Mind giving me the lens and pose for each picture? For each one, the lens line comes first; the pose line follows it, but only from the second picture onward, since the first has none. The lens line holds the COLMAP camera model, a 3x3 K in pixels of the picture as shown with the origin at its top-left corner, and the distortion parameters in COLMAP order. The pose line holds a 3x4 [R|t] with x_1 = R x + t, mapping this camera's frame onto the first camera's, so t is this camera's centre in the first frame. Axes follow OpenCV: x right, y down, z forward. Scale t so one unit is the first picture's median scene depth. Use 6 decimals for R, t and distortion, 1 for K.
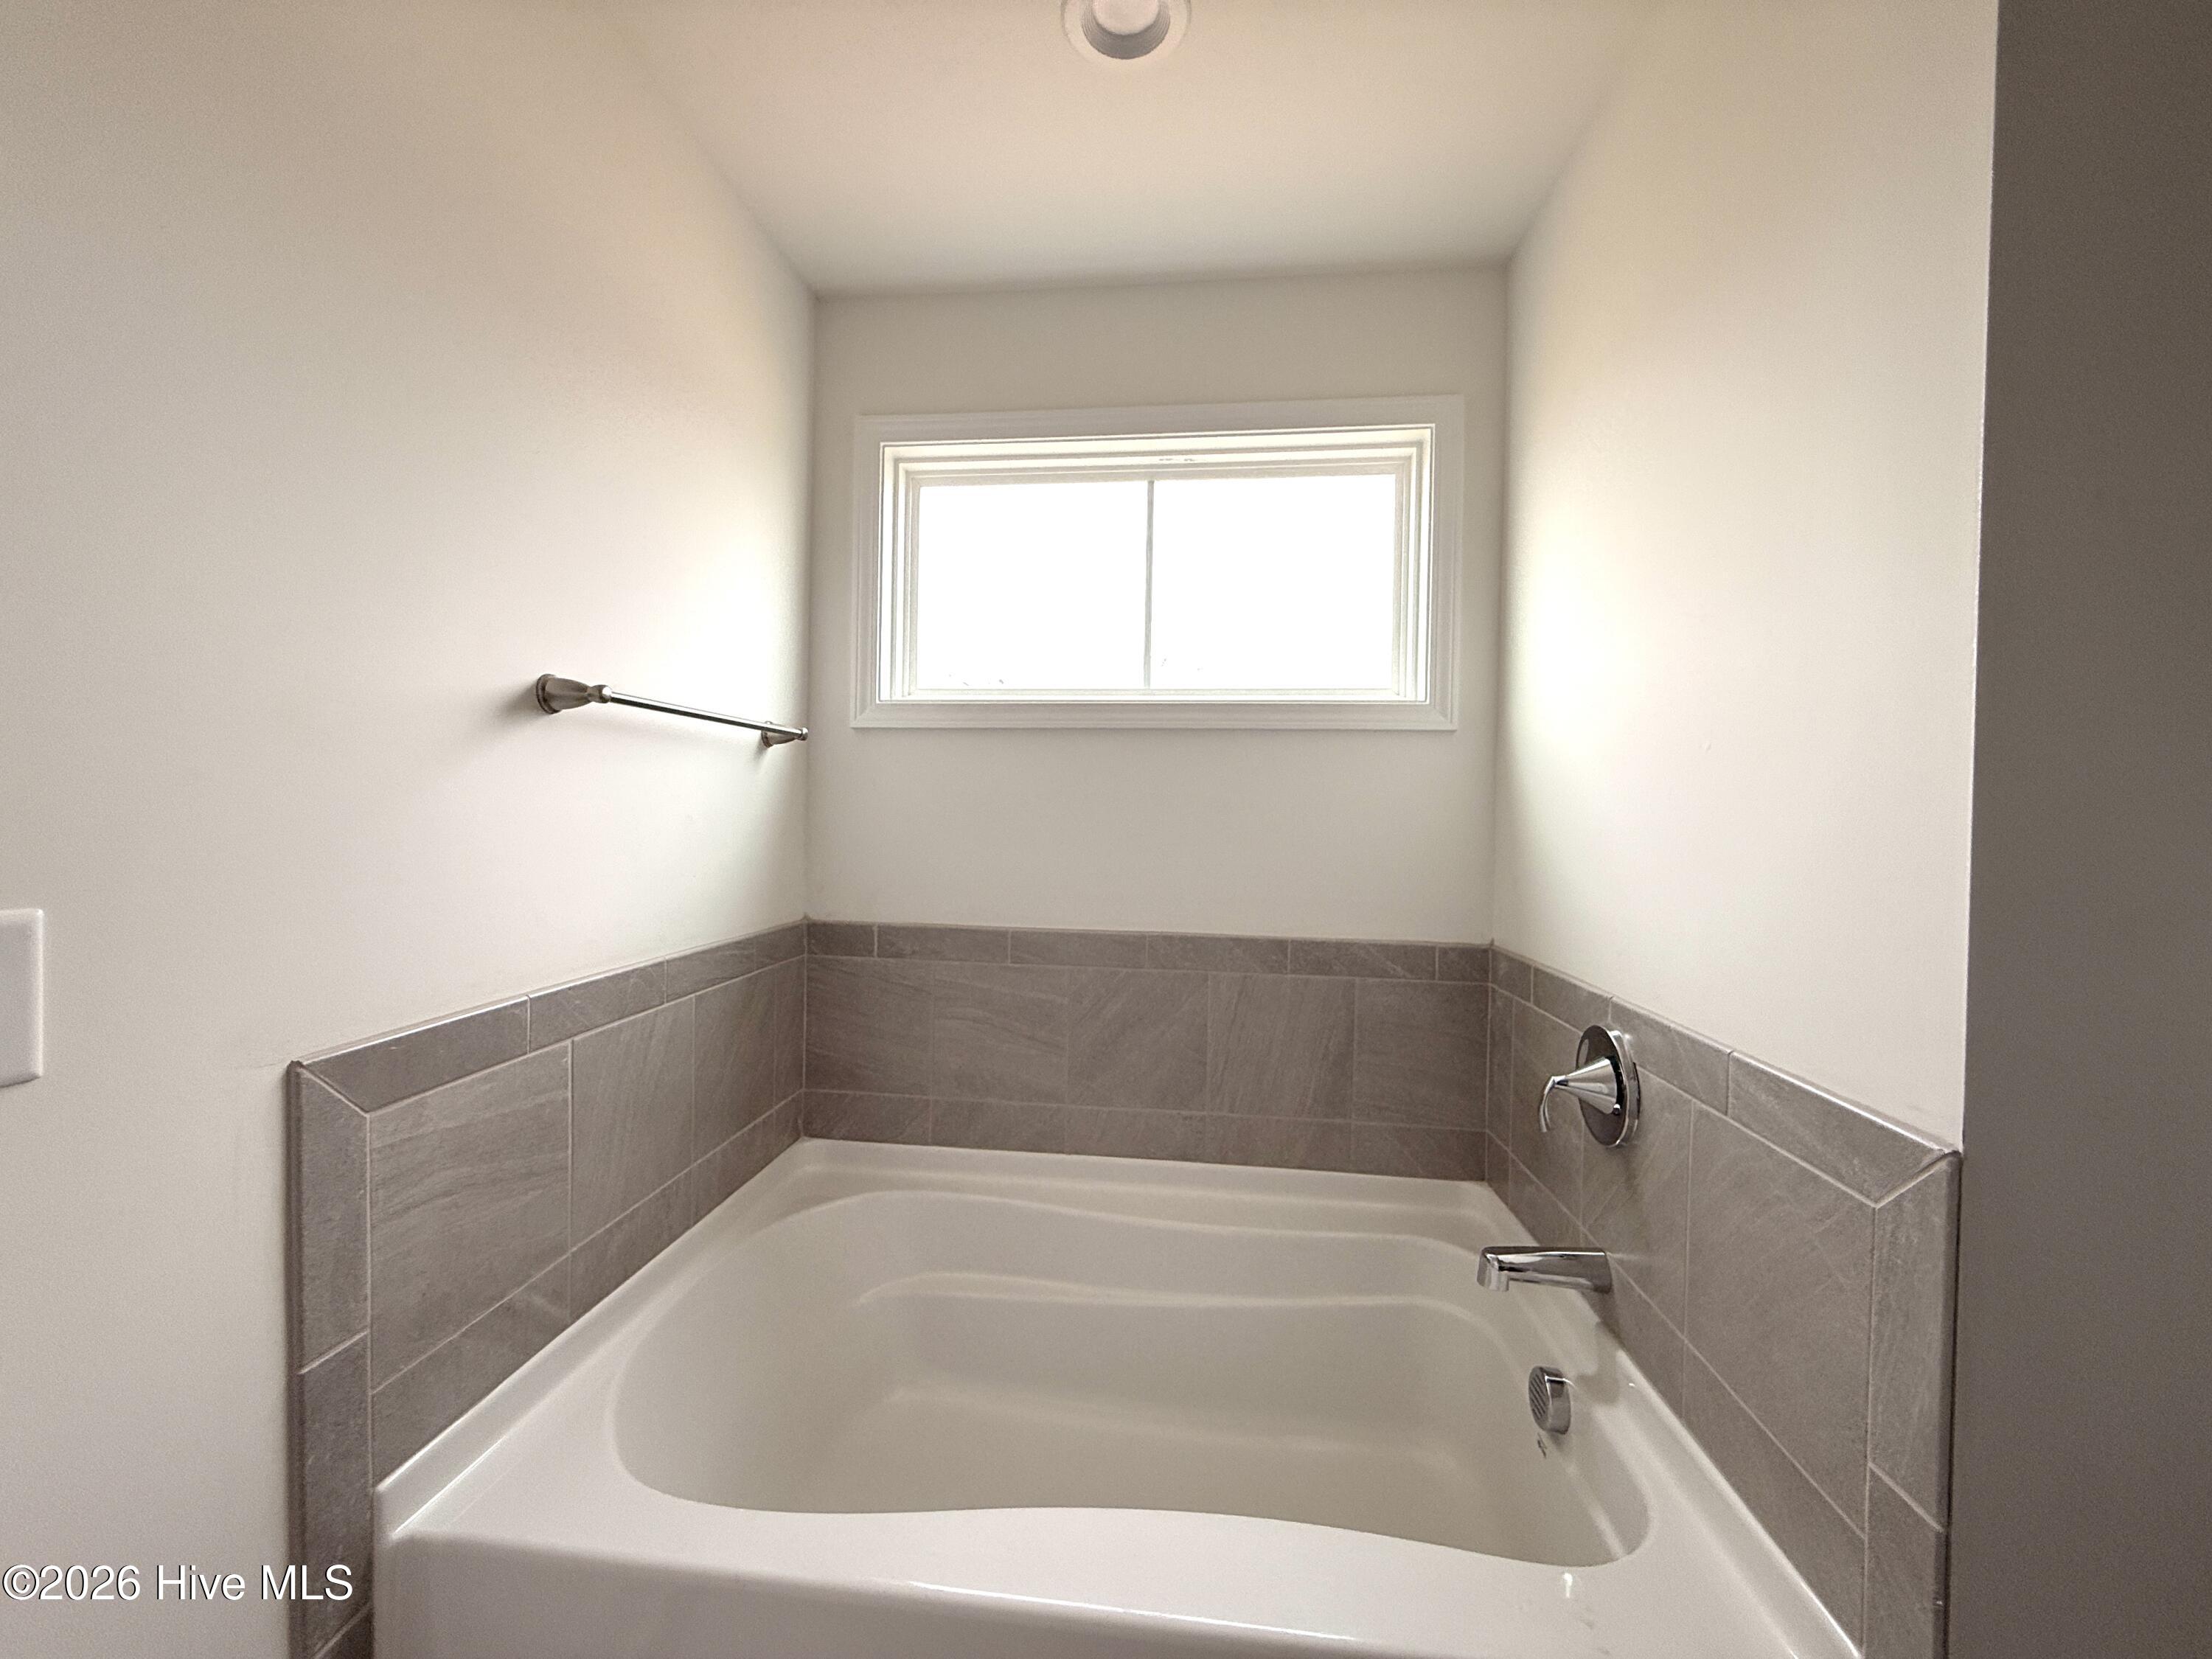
lens RADIAL K [[878.7, 0, 1101.6], [0, 878.7, 825.0], [0, 0, 1]] dist [-0.001373, 0.001235]
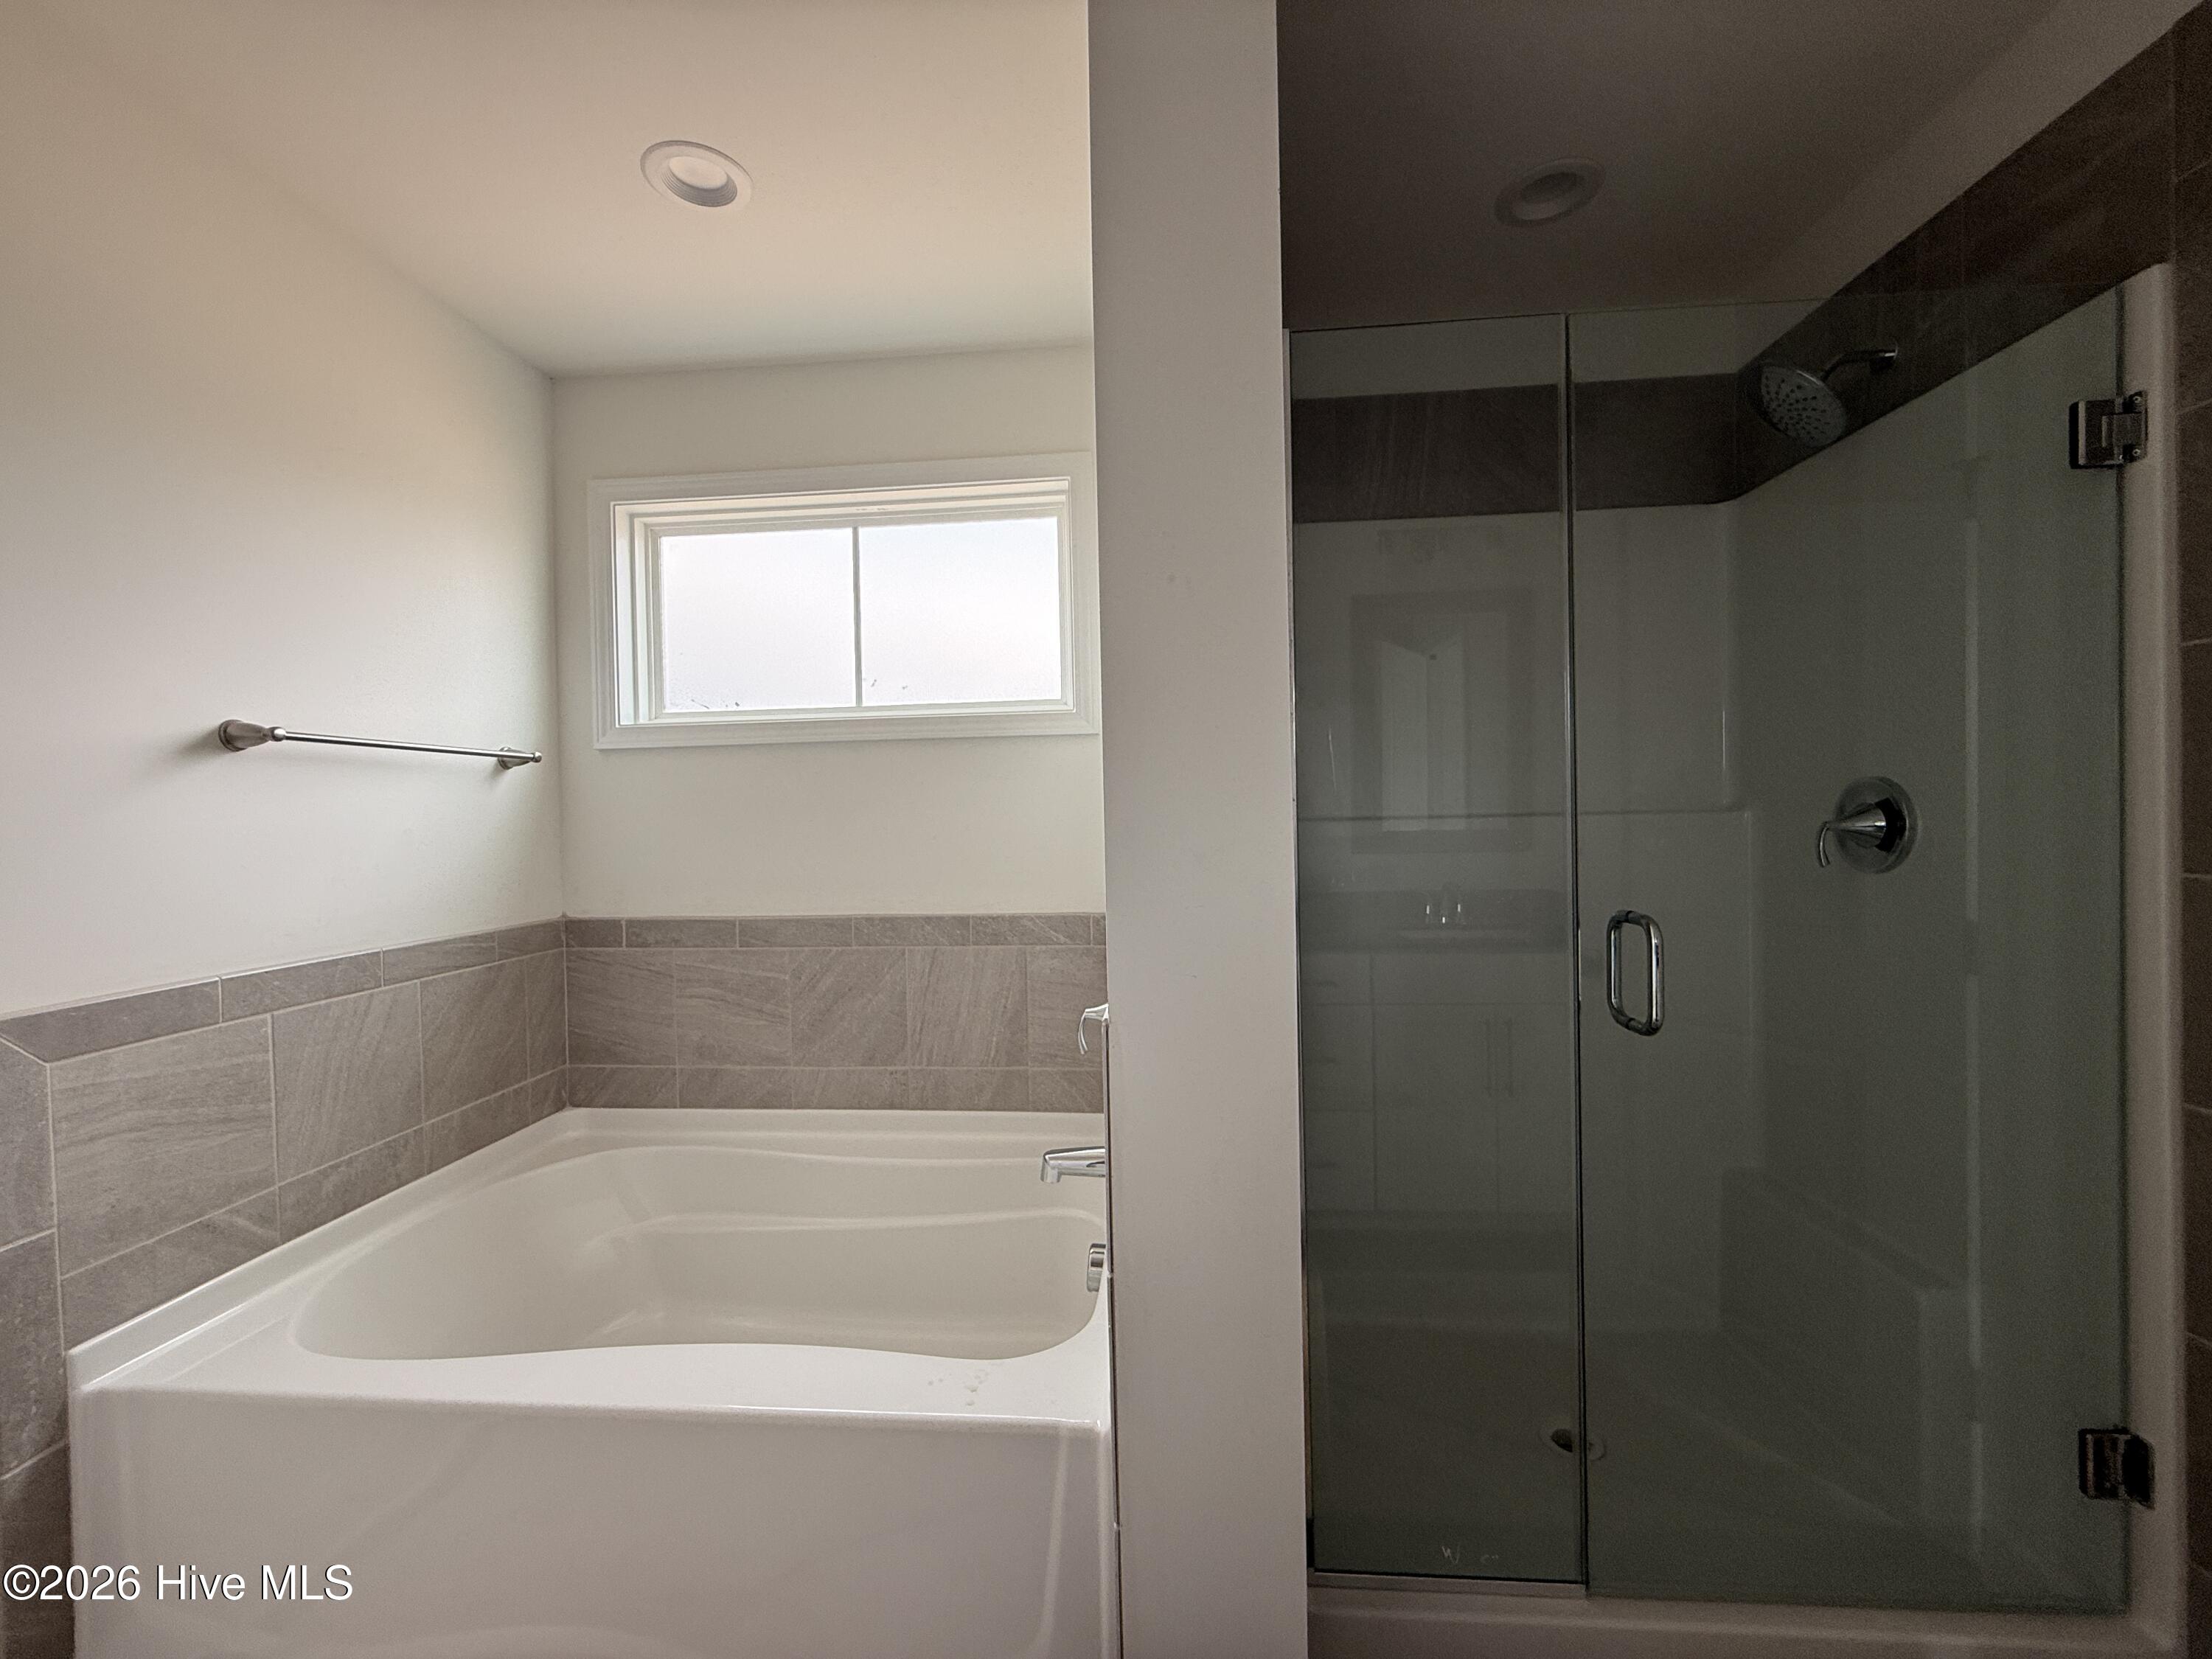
lens RADIAL K [[878.7, 0, 1100.0], [0, 878.7, 827.0], [0, 0, 1]] dist [-0.001373, 0.001235]
pose [[0.998831, -0.039803, 0.027425, 0.375876], [0.039875, 0.999202, -0.002091, 0.021619], [-0.027320, 0.003182, 0.999622, -0.188233]]
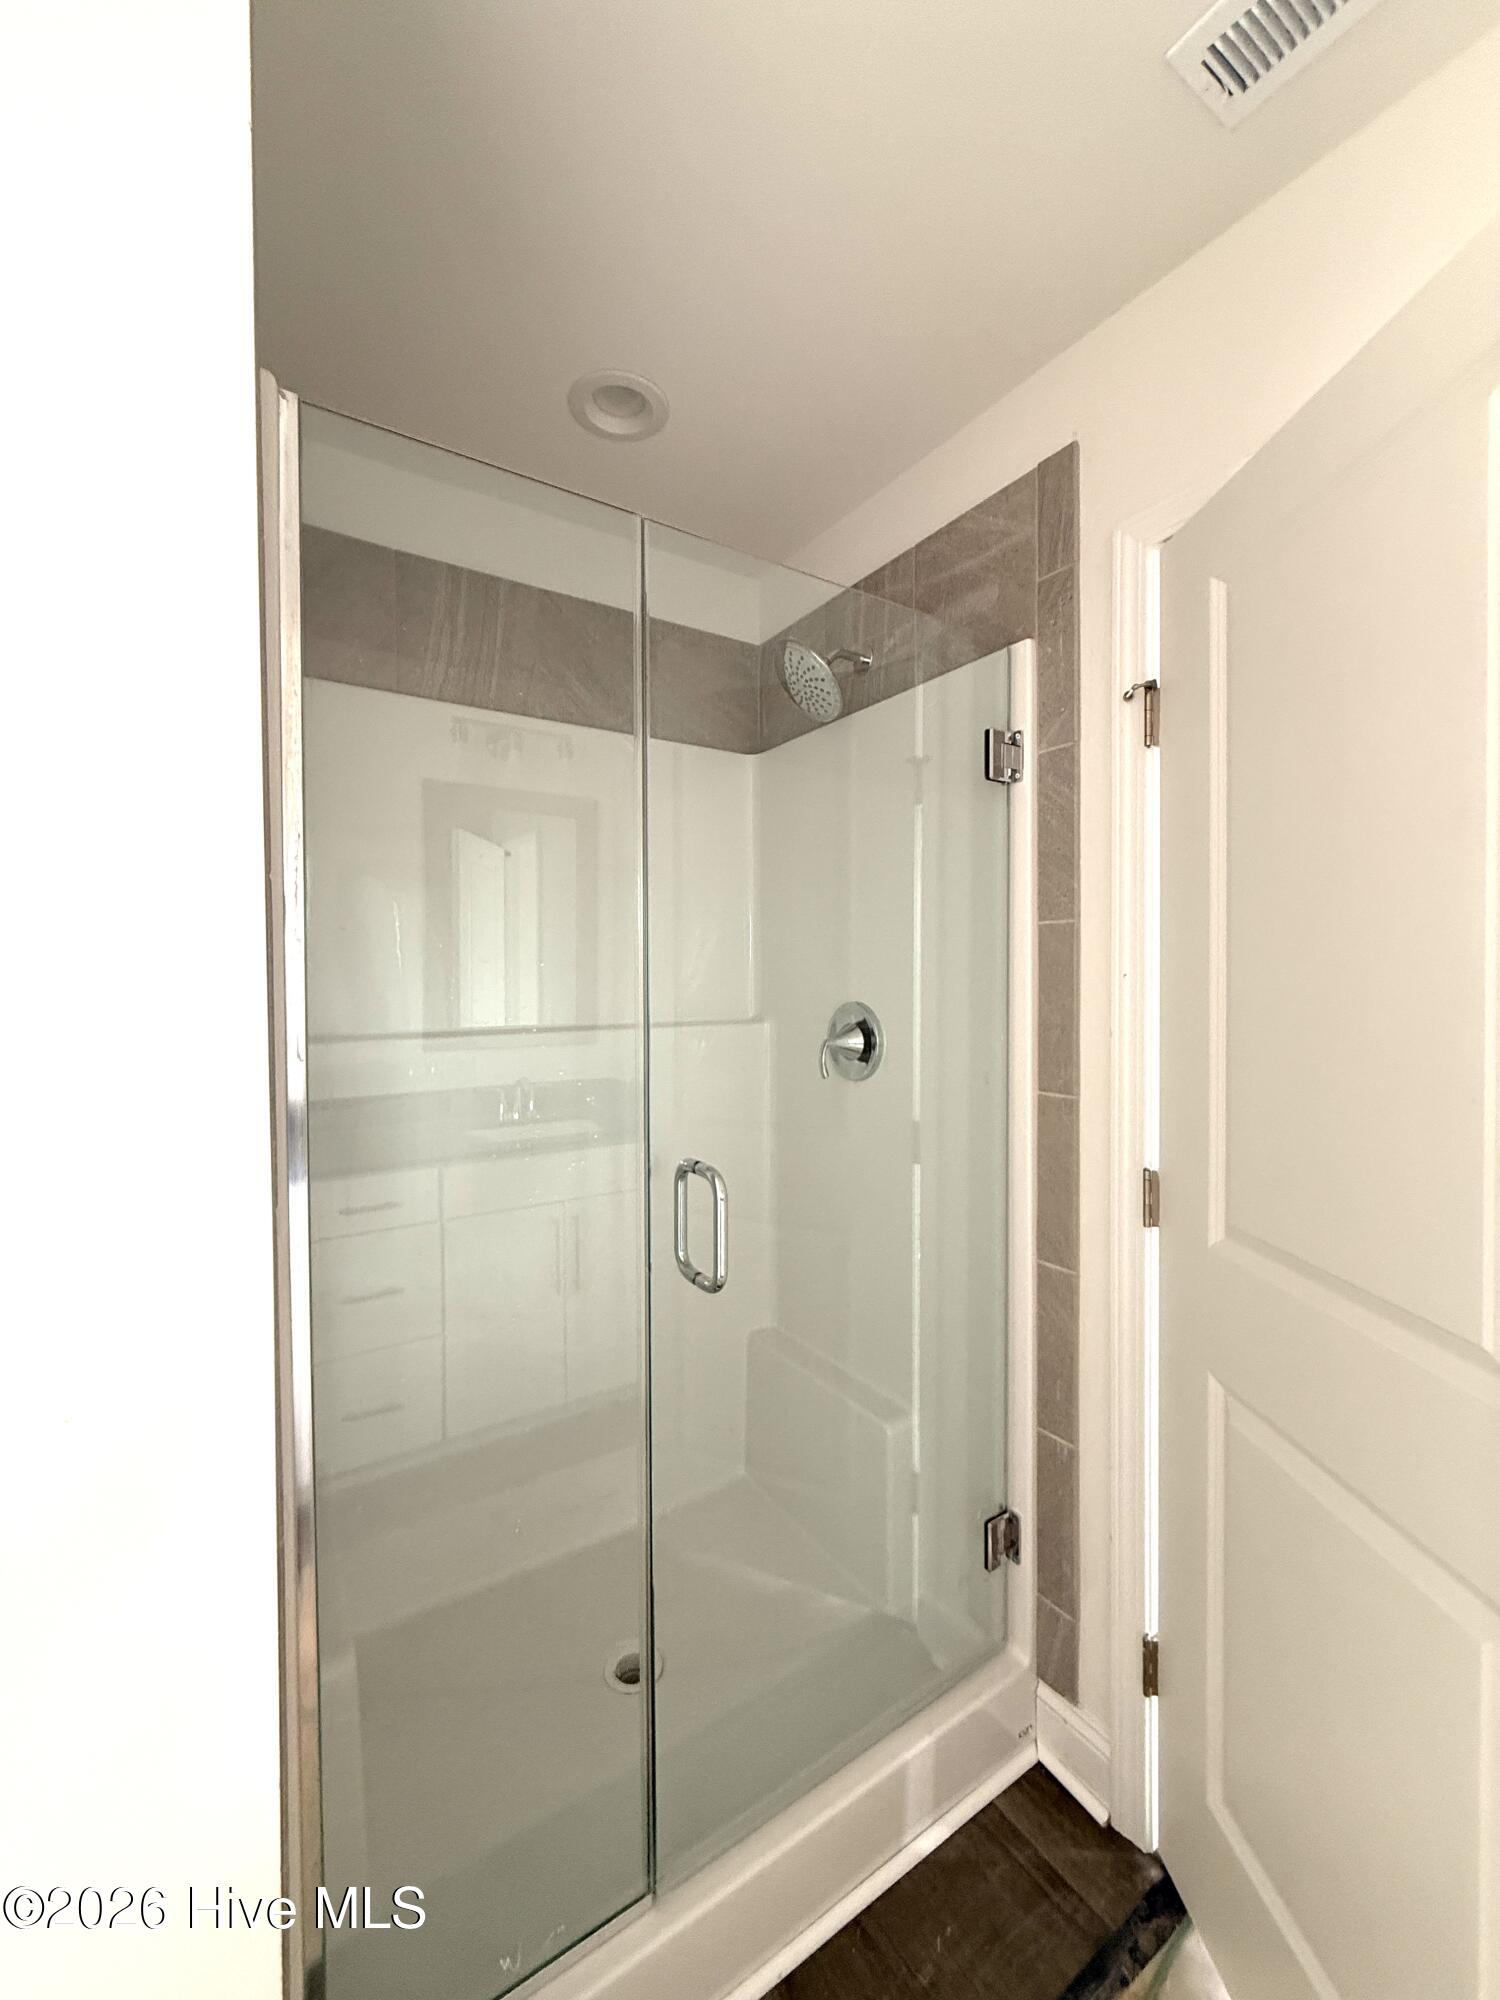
lens RADIAL K [[794.5, 0, 747.3], [0, 794.5, 995.1], [0, 0, 1]] dist [-0.001373, 0.001235]
pose [[0.778830, -0.036418, 0.626177, 0.468535], [0.027428, 0.999336, 0.024005, -0.037744], [-0.626635, -0.001521, 0.779312, 0.002512]]
